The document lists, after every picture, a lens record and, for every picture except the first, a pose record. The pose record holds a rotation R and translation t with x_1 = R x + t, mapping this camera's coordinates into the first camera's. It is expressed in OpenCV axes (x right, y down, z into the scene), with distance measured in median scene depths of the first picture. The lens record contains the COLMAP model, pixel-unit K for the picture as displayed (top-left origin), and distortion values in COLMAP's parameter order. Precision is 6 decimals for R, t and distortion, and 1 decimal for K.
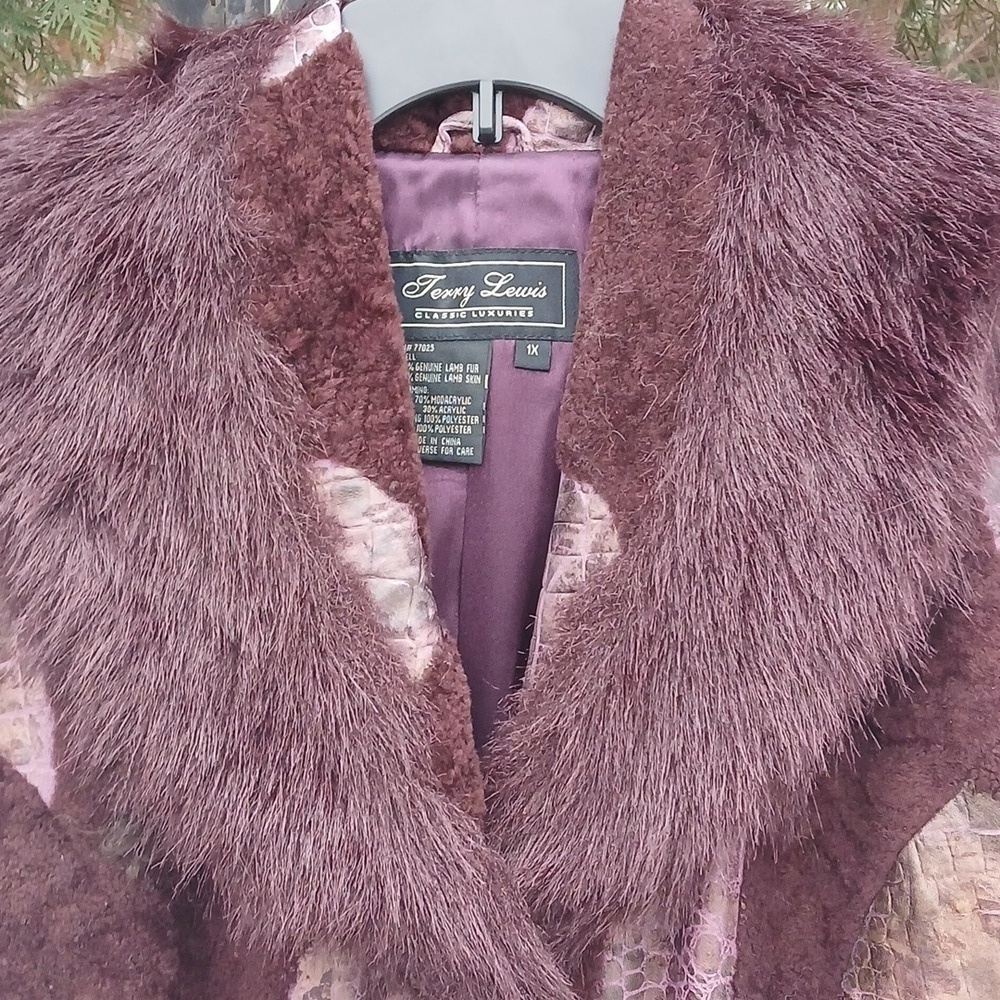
lens RADIAL K [[1718.1, 0, 499.5], [0, 1718.1, 497.4], [0, 0, 1]] dist [0.141055, 0.000000]
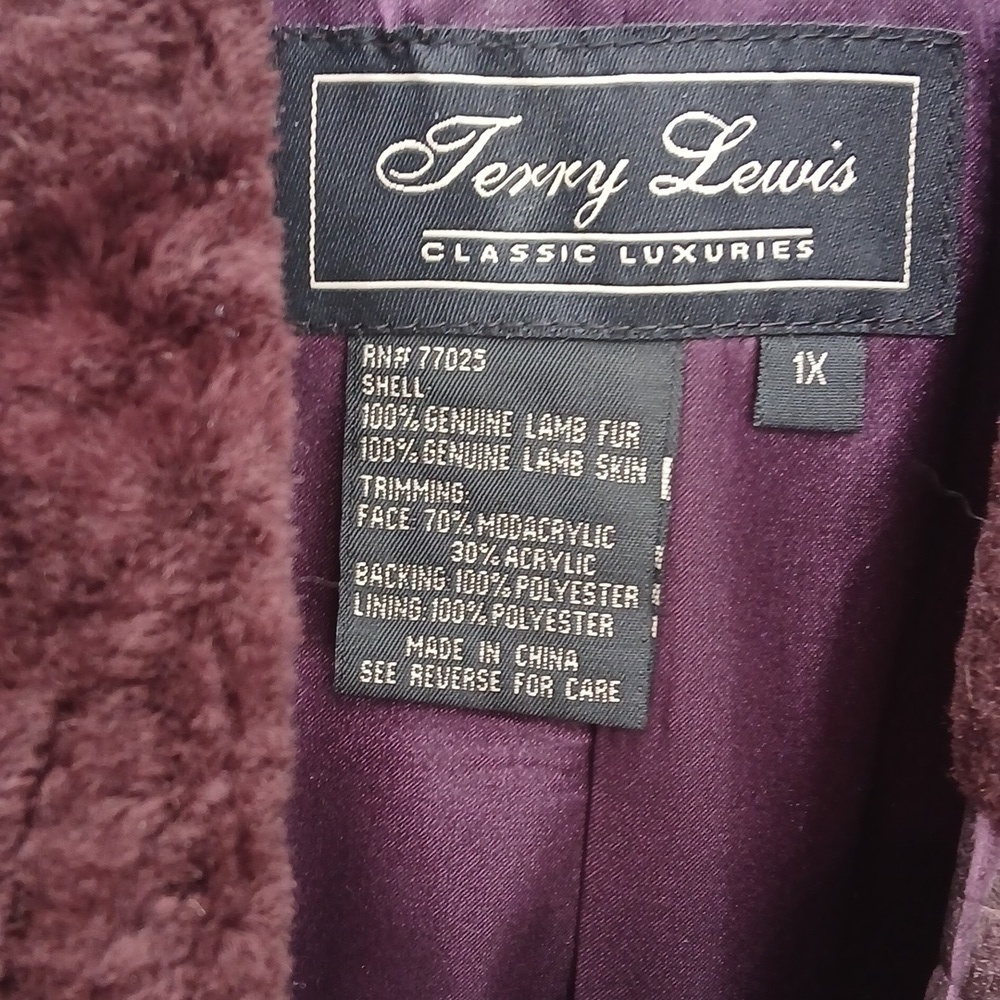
lens RADIAL K [[1718.1, 0, 500.8], [0, 1718.1, 504.4], [0, 0, 1]] dist [0.141055, 0.000000]
pose [[0.987012, -0.040684, 0.155408, -0.084643], [0.005249, 0.975050, 0.221922, -0.130785], [-0.160559, -0.218224, 0.962600, 0.702106]]
